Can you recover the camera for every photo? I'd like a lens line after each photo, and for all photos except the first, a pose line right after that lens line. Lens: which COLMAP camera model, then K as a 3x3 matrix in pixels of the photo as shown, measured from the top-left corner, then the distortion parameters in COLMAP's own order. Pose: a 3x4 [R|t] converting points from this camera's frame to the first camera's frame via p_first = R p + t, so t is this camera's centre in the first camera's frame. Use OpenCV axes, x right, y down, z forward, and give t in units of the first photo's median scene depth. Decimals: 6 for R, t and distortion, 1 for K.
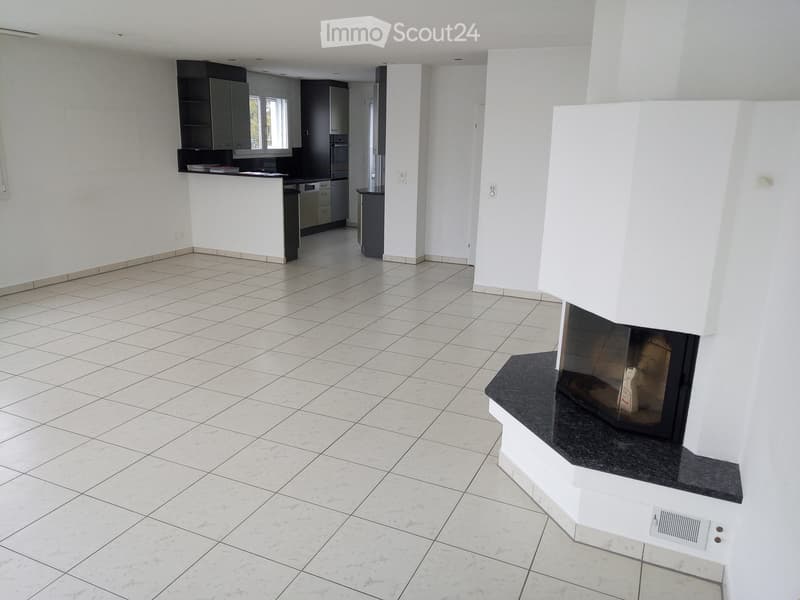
lens RADIAL K [[617.1, 0, 400.0], [0, 617.1, 300.0], [0, 0, 1]] dist [0.100782, -0.000564]
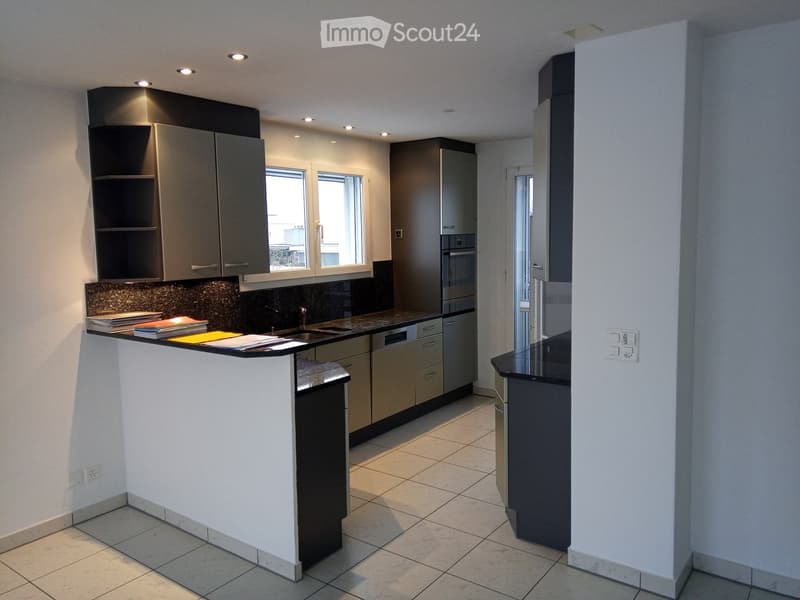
lens RADIAL K [[617.1, 0, 400.0], [0, 617.1, 300.0], [0, 0, 1]] dist [0.100782, -0.000564]
pose [[0.976902, -0.019372, -0.212808, -0.034289], [-0.014044, 0.987909, -0.154400, -0.127049], [0.213226, 0.153822, 0.964818, 0.483448]]
